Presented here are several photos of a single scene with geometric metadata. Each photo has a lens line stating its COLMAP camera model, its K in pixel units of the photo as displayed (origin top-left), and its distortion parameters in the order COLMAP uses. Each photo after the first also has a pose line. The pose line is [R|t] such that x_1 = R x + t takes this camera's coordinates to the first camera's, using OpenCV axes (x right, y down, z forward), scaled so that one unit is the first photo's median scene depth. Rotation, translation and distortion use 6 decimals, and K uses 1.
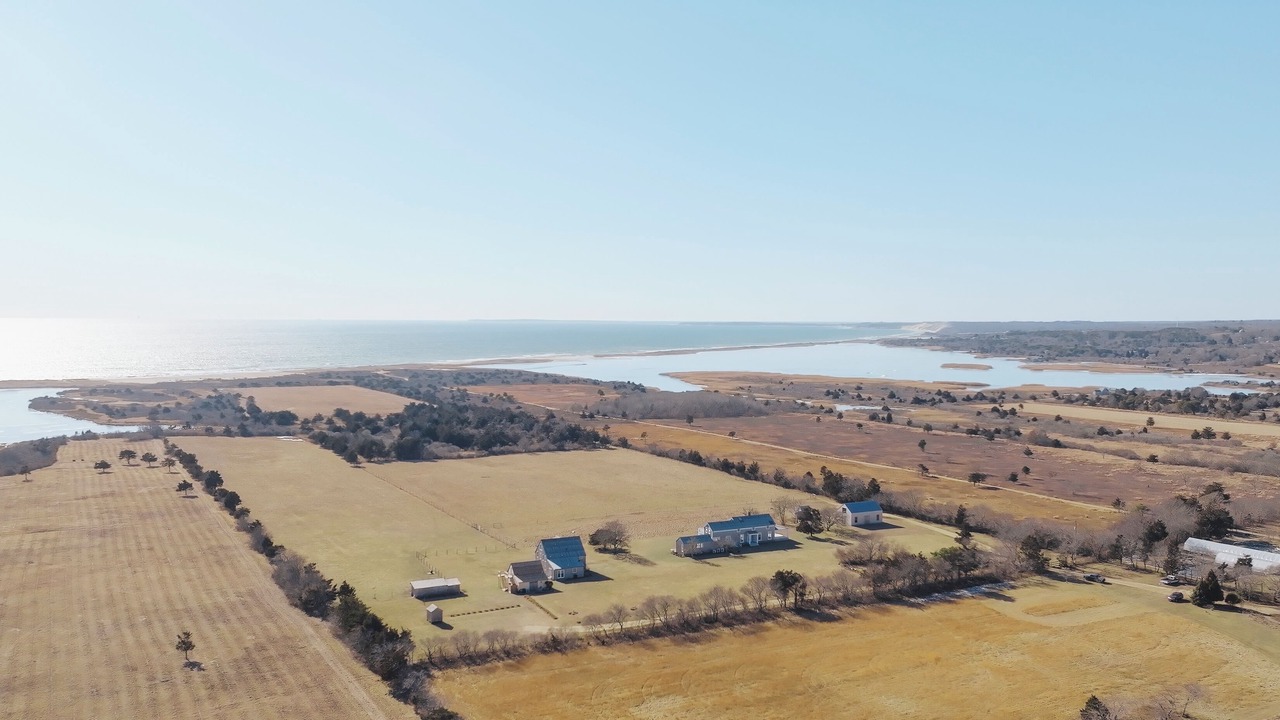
lens RADIAL K [[982.2, 0, 640.0], [0, 982.2, 360.0], [0, 0, 1]] dist [0.000520, -0.003652]
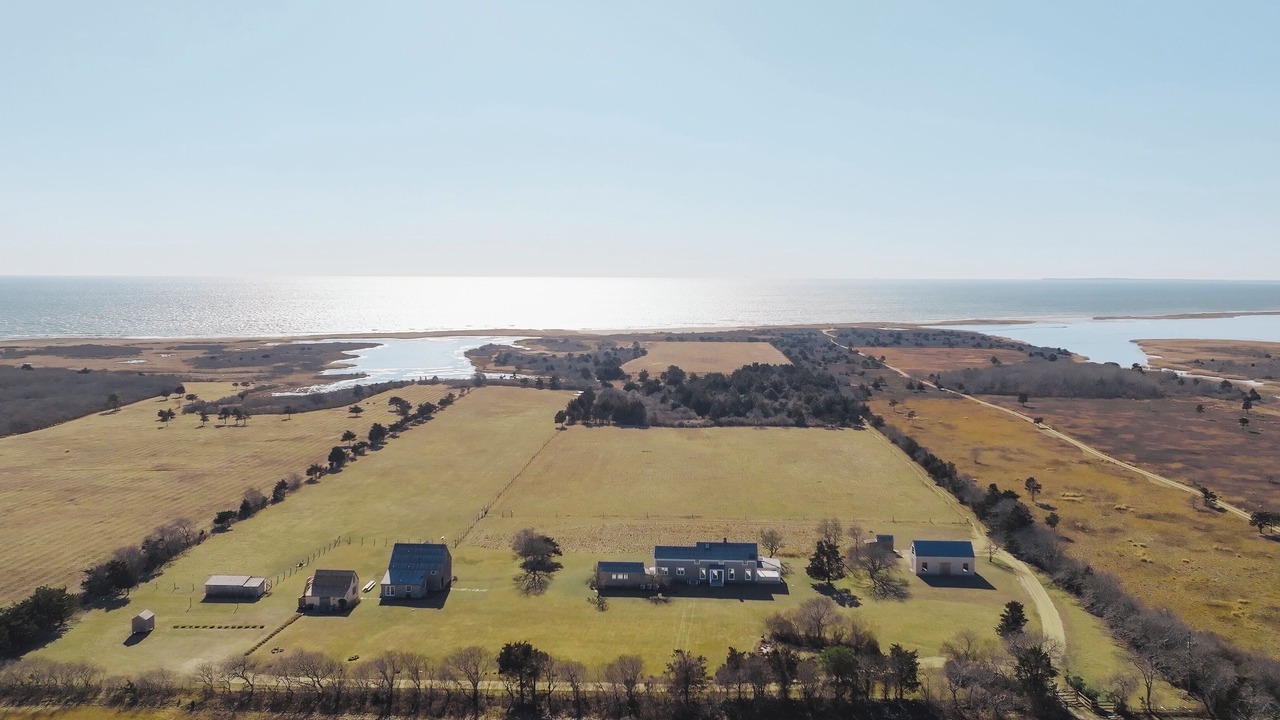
lens RADIAL K [[982.2, 0, 640.0], [0, 982.2, 360.0], [0, 0, 1]] dist [0.000520, -0.003652]
pose [[0.878450, 0.039674, -0.476184, 0.399416], [-0.019547, 0.998697, 0.047148, -0.006835], [0.477433, -0.032109, 0.878081, 0.352805]]
